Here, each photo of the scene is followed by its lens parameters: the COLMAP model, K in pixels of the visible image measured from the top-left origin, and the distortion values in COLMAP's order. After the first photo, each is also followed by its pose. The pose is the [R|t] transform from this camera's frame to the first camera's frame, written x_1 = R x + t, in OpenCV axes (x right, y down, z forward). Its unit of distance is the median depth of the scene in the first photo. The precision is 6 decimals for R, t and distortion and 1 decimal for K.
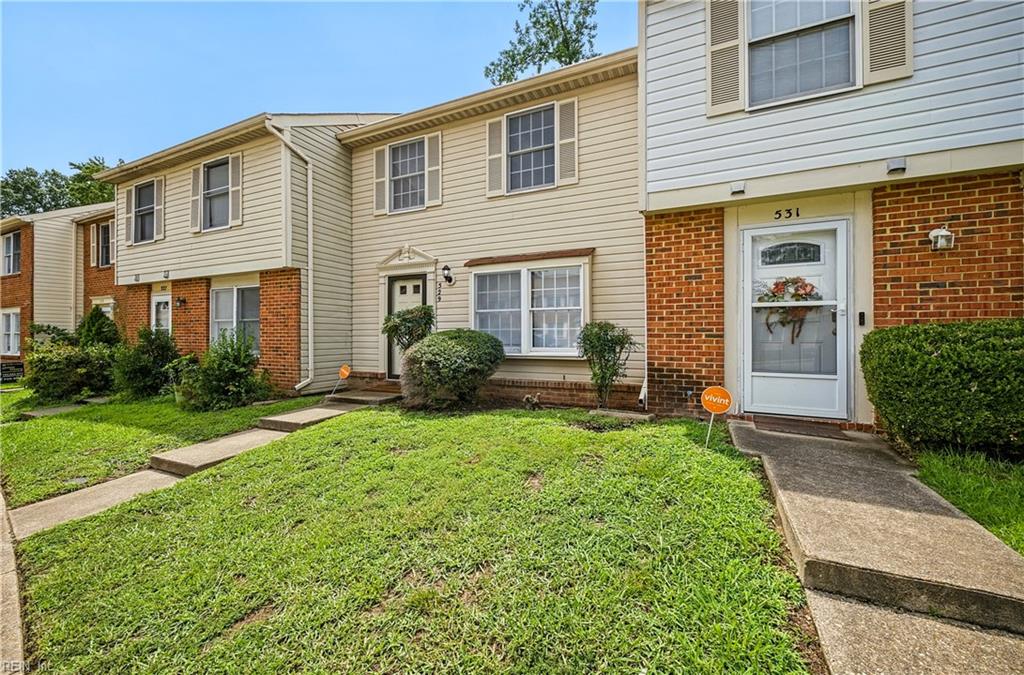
lens RADIAL K [[404.2, 0, 512.0], [0, 404.2, 337.5], [0, 0, 1]] dist [0.011378, -0.005441]
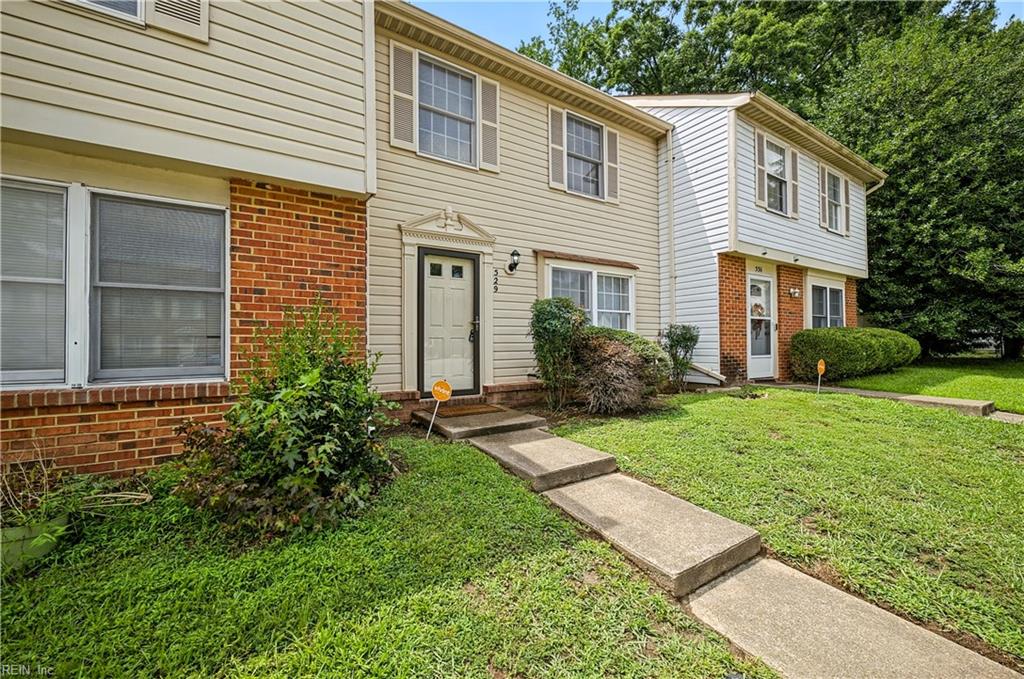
lens RADIAL K [[402.3, 0, 512.2], [0, 402.3, 341.0], [0, 0, 1]] dist [0.001832, 0.000020]
pose [[0.534636, 0.000947, 0.845082, -1.324501], [0.011416, 0.999900, -0.008343, 0.022818], [-0.845005, 0.014108, 0.534572, 0.870174]]
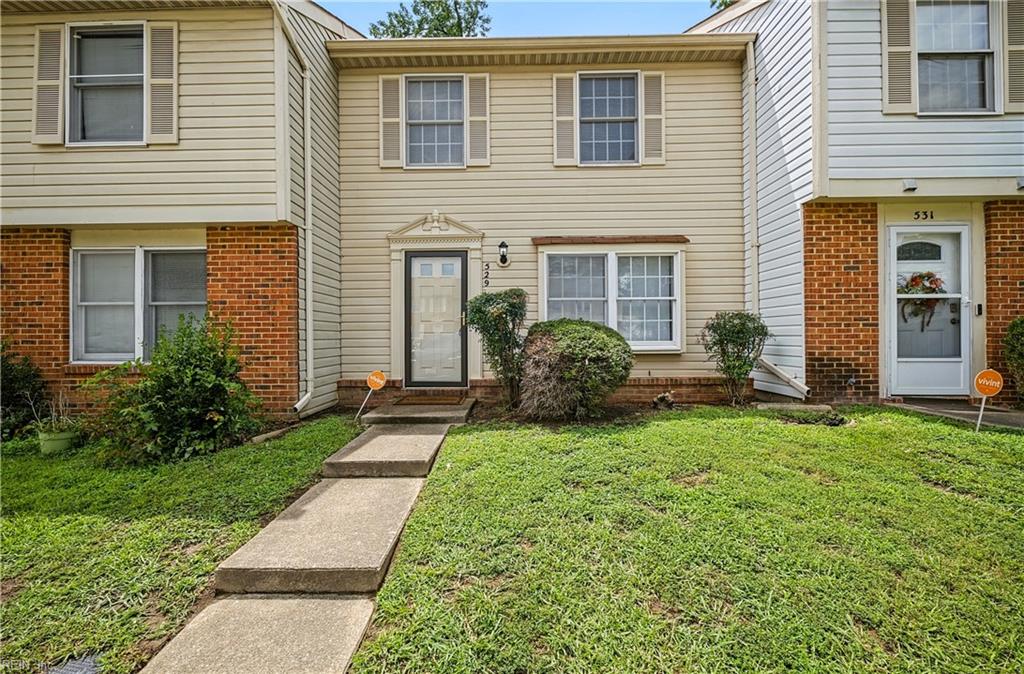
lens RADIAL K [[404.2, 0, 512.0], [0, 404.2, 337.0], [0, 0, 1]] dist [0.011378, -0.005441]
pose [[0.912129, -0.007355, 0.409838, -0.733005], [0.008688, 0.999961, -0.001391, 0.019819], [-0.409812, 0.004830, 0.912157, 0.397648]]
